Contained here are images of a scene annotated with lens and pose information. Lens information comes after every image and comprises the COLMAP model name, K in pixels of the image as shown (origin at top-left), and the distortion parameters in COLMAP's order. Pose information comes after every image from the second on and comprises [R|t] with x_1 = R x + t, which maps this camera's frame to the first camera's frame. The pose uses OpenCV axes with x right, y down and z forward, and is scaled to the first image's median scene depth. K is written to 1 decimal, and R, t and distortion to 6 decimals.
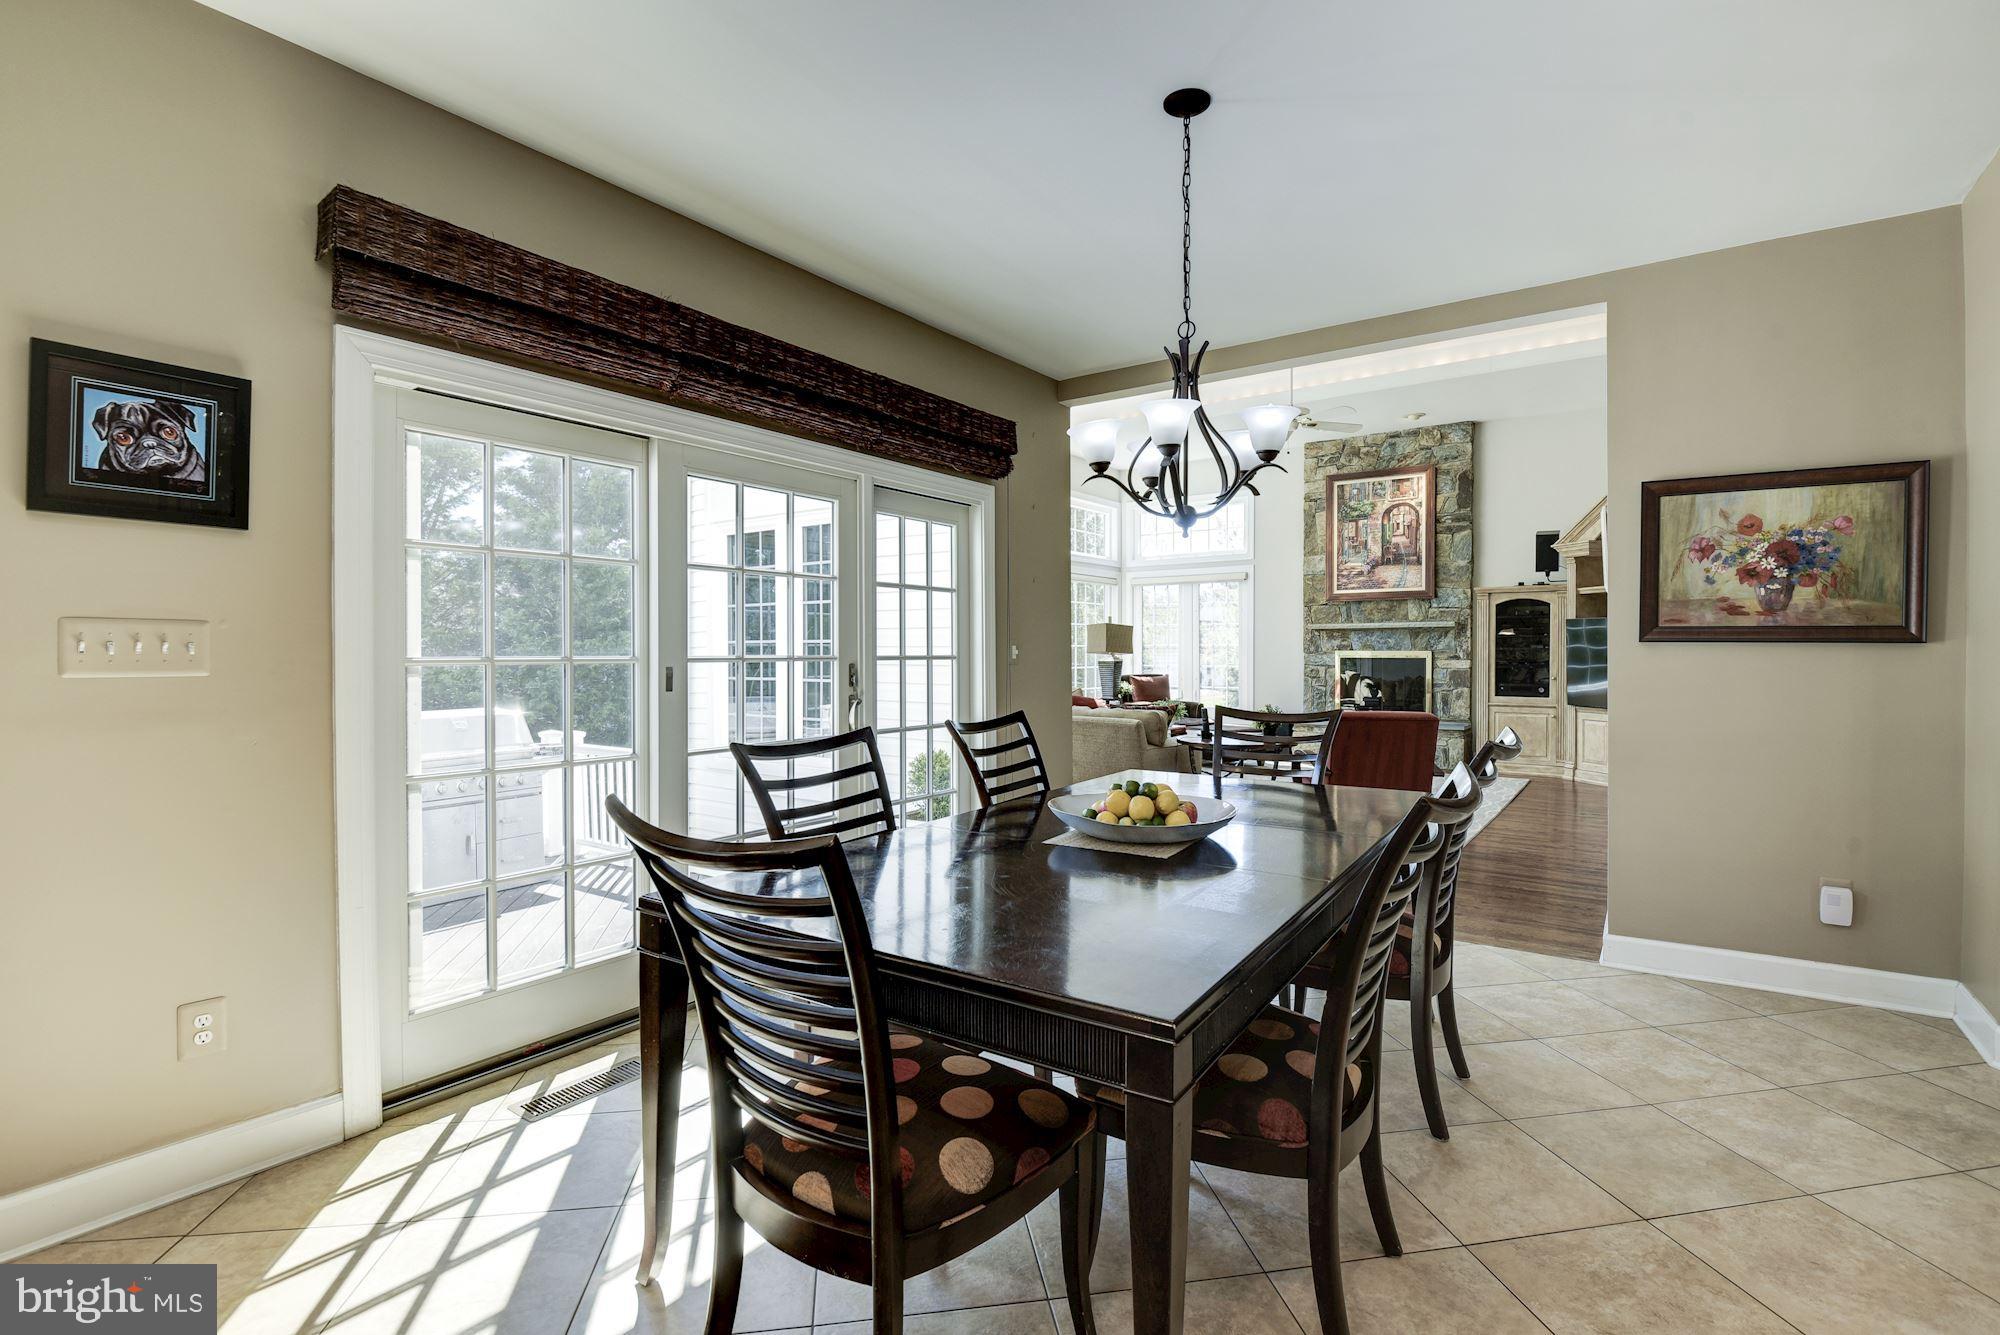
lens RADIAL K [[931.7, 0, 1014.1], [0, 931.7, 656.4], [0, 0, 1]] dist [0.028515, -0.038618]
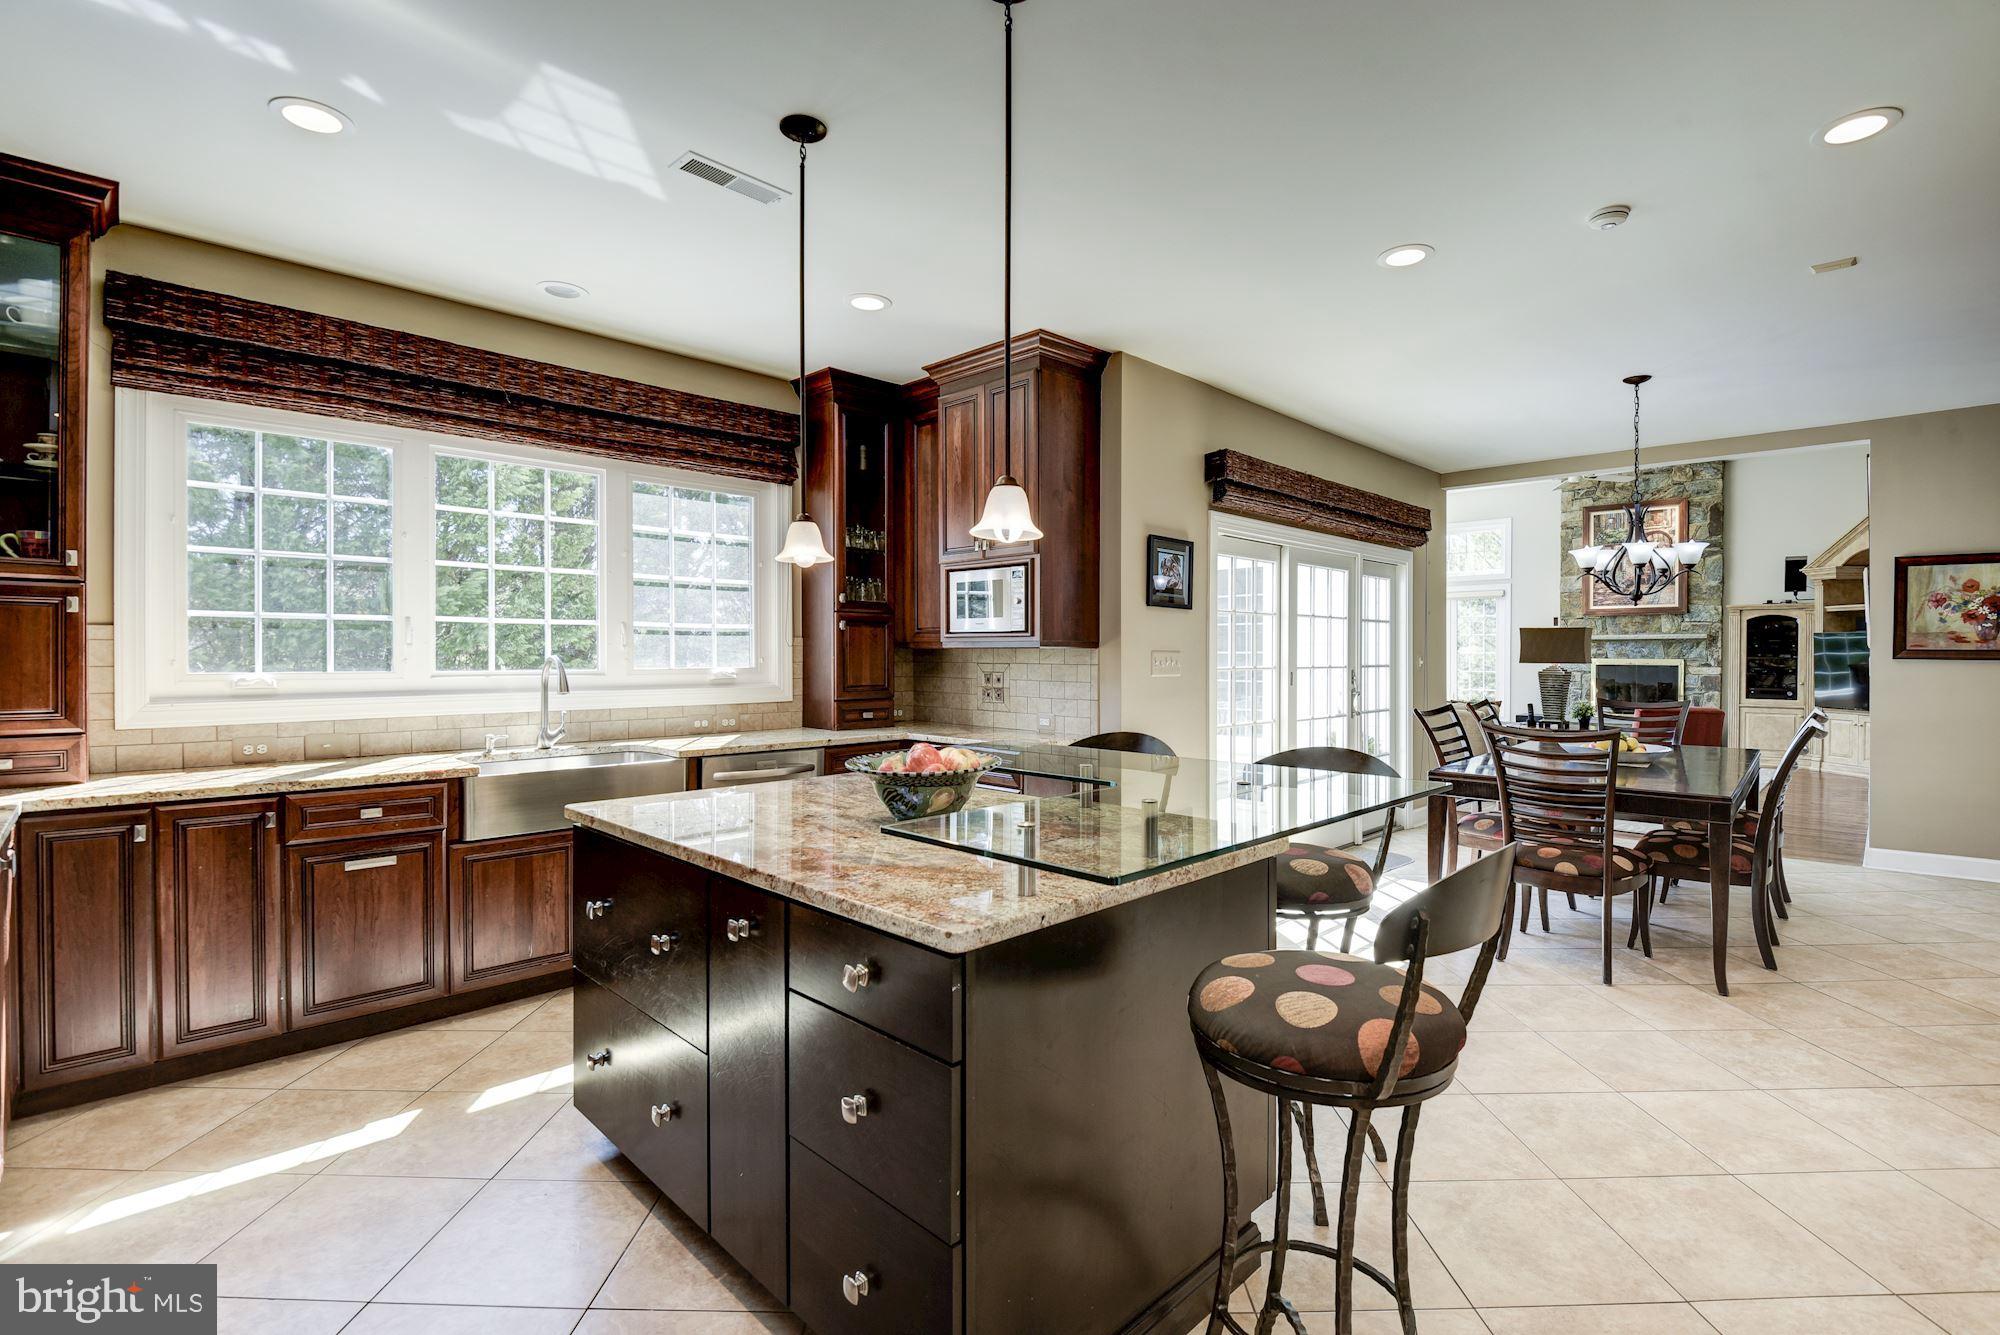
lens RADIAL K [[952.0, 0, 999.6], [0, 952.0, 658.3], [0, 0, 1]] dist [-0.002351, -0.012119]
pose [[0.987700, 0.003963, -0.156312, -0.229843], [-0.003834, 0.999992, 0.001128, -0.005679], [0.156315, -0.000515, 0.987707, -0.321769]]
